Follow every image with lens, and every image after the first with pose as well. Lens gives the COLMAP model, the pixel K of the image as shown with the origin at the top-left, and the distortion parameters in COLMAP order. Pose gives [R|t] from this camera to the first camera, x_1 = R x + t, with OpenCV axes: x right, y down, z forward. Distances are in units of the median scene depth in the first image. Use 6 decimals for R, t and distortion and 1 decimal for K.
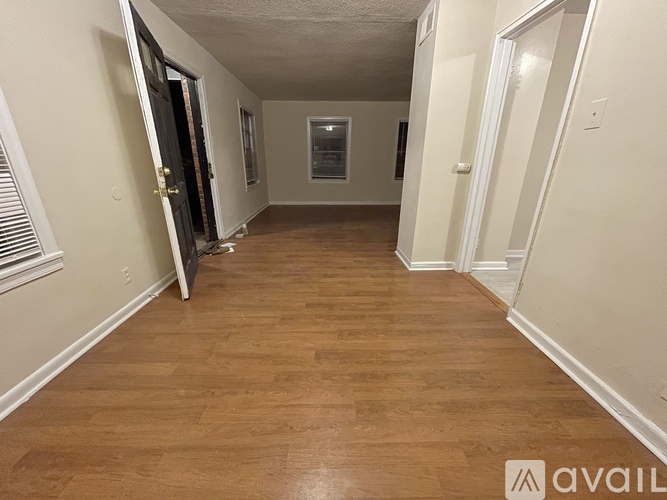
lens RADIAL K [[267.5, 0, 332.9], [0, 267.5, 254.1], [0, 0, 1]] dist [-0.002766, -0.000345]
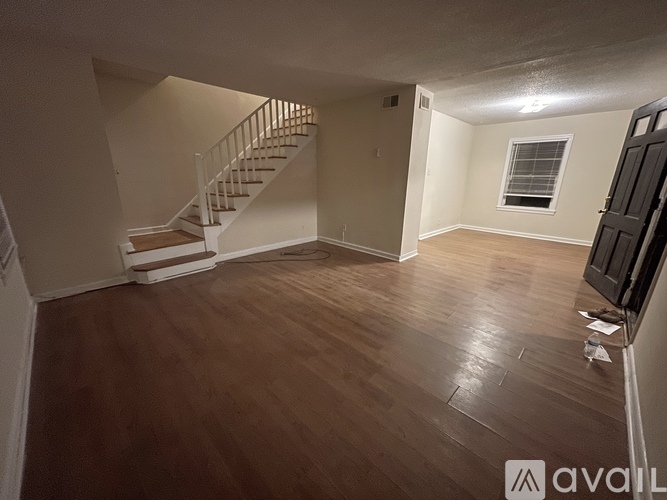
lens RADIAL K [[267.5, 0, 332.9], [0, 267.5, 254.1], [0, 0, 1]] dist [-0.002766, -0.000345]
pose [[-0.695018, -0.220944, 0.684203, -0.224502], [0.228045, 0.834739, 0.501204, -0.430989], [-0.681869, 0.504375, -0.529774, 1.112134]]
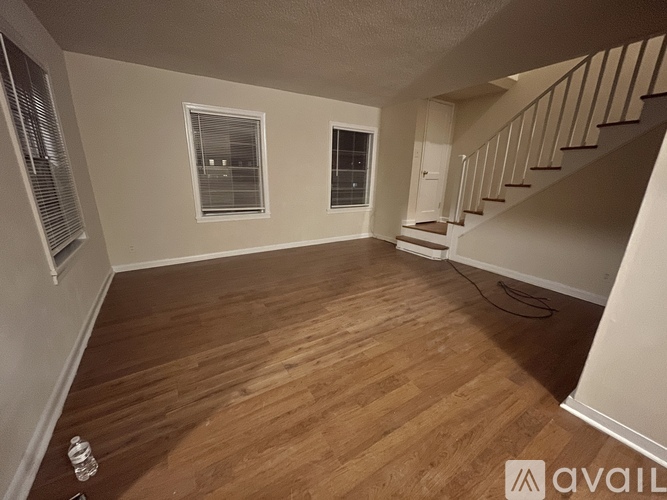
lens RADIAL K [[267.5, 0, 332.9], [0, 267.5, 254.1], [0, 0, 1]] dist [-0.002766, -0.000345]
pose [[0.856851, -0.138237, 0.496686, -0.164468], [0.160553, 0.987025, -0.002270, -0.191459], [-0.489927, 0.081690, 0.867928, 0.474816]]
